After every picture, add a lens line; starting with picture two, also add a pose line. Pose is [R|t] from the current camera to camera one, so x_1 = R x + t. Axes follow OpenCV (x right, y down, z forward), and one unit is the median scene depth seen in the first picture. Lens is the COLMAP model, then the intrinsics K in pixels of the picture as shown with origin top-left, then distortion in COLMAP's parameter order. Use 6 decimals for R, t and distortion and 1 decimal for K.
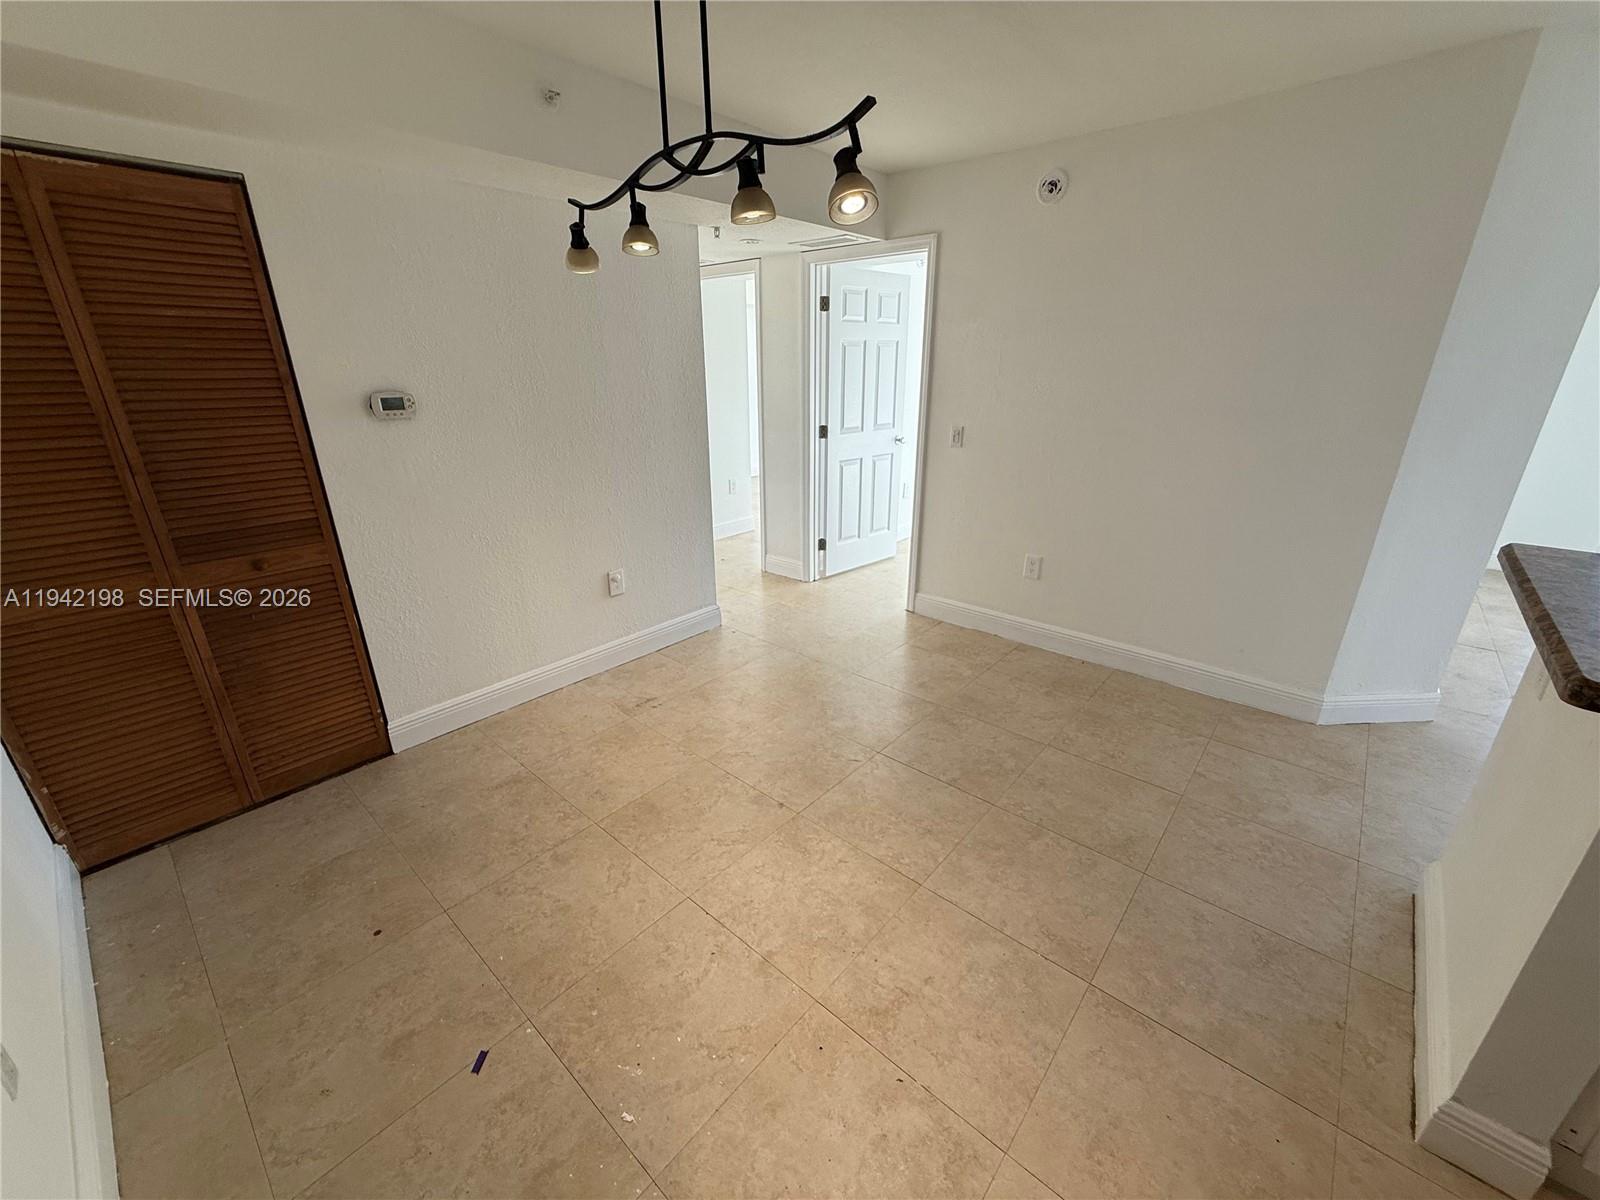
lens RADIAL K [[640.6, 0, 796.0], [0, 640.6, 600.5], [0, 0, 1]] dist [0.000673, 0.000243]
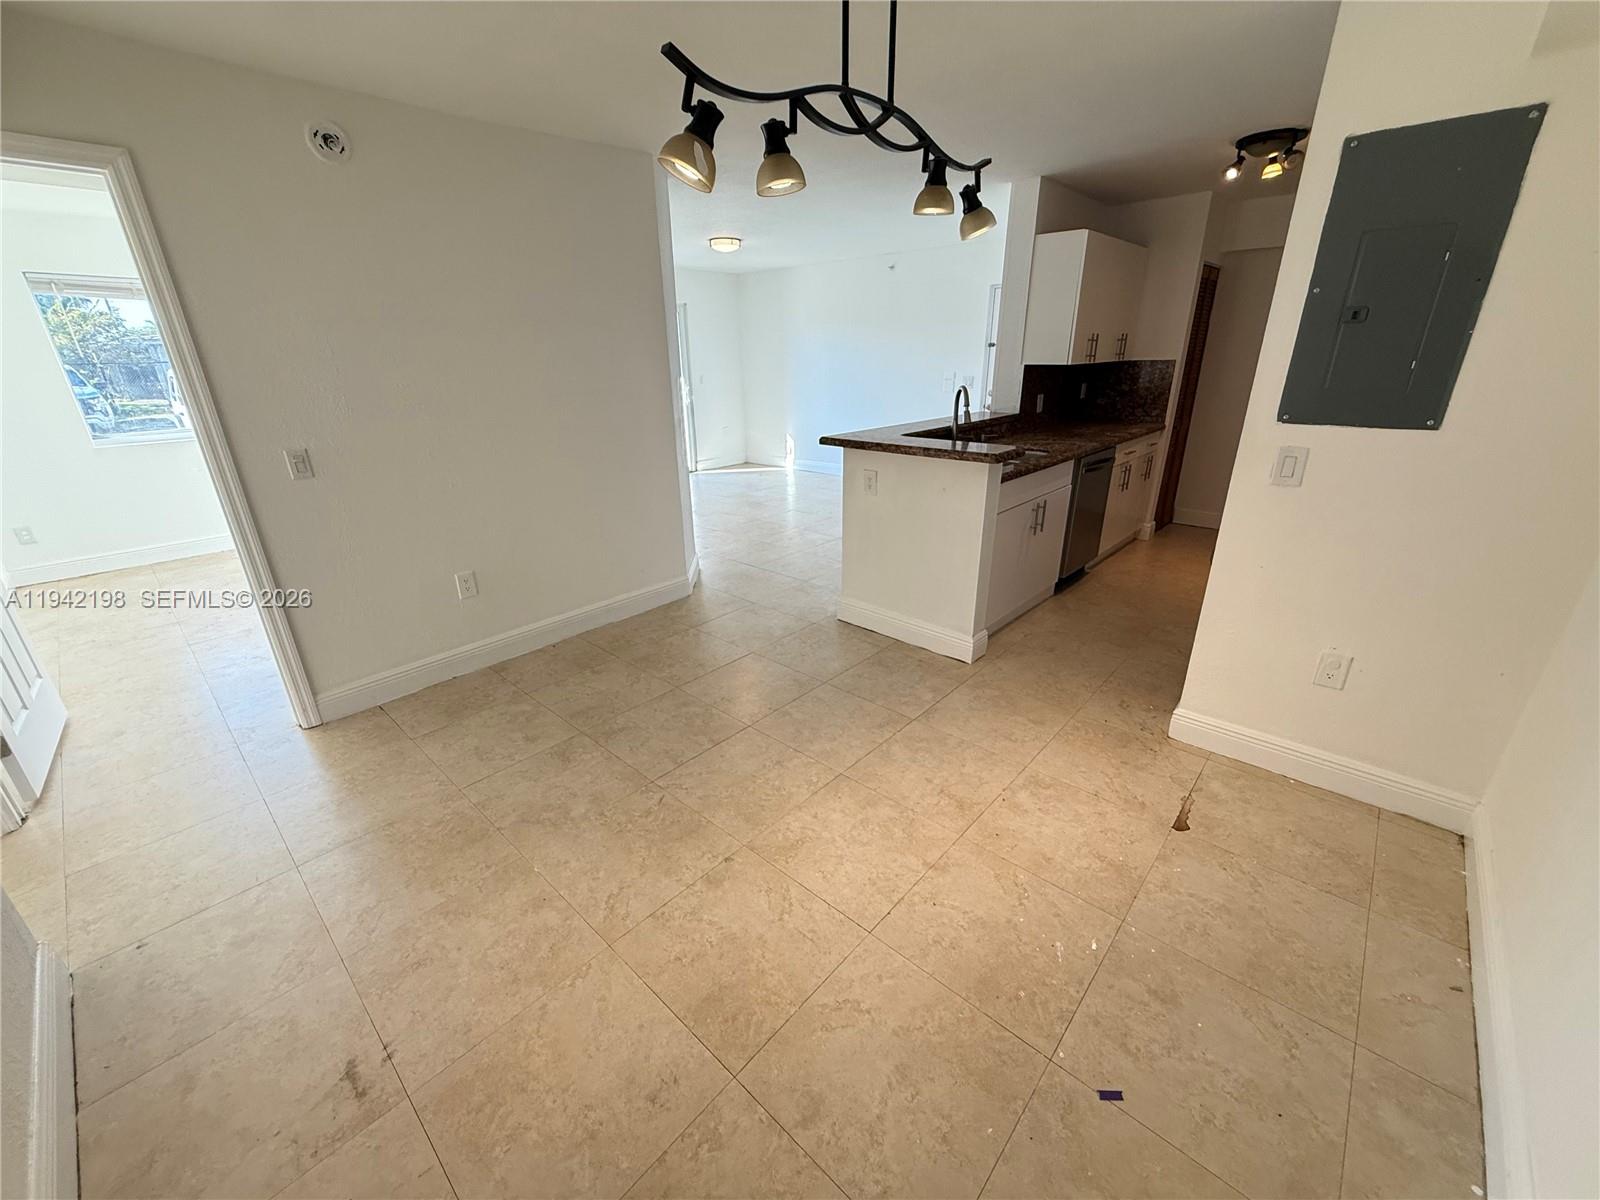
lens RADIAL K [[640.6, 0, 796.0], [0, 640.6, 600.5], [0, 0, 1]] dist [0.000673, 0.000243]
pose [[0.019092, -0.362573, 0.931760, -0.975986], [0.369916, 0.868360, 0.330322, -0.332120], [-0.928869, 0.338366, 0.150701, 0.917963]]
